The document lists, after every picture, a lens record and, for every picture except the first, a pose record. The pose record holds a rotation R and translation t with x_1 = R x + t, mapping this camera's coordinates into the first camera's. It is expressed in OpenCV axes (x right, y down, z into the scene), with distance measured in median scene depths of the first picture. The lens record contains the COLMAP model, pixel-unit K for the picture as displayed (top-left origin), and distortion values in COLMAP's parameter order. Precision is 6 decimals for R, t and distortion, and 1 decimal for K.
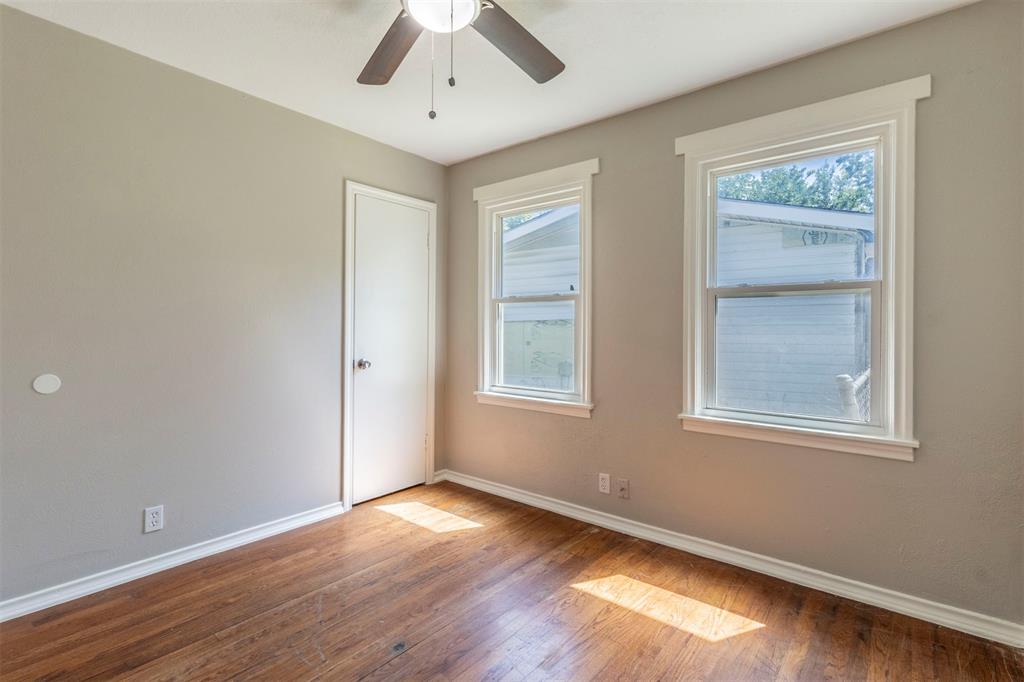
lens RADIAL K [[474.8, 0, 504.7], [0, 474.8, 337.7], [0, 0, 1]] dist [-0.001806, 0.000099]
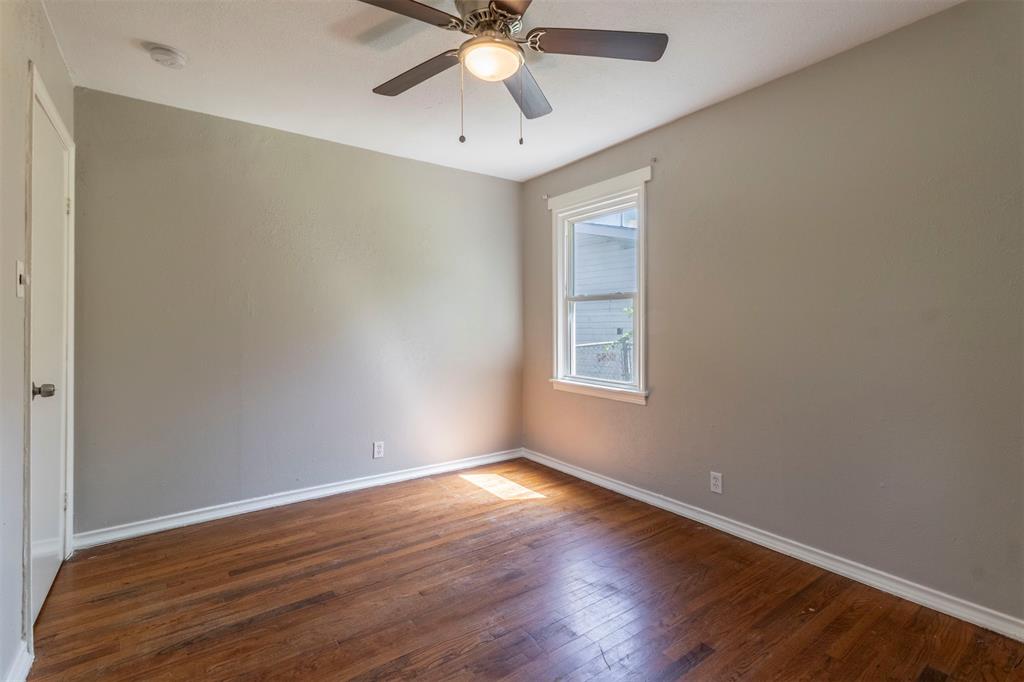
lens RADIAL K [[474.8, 0, 508.8], [0, 474.8, 334.0], [0, 0, 1]] dist [-0.001806, 0.000099]
pose [[0.965653, 0.000221, -0.259835, 0.146855], [0.000426, 0.999997, 0.002432, 0.002219], [0.259834, -0.002460, 0.965650, -0.118321]]
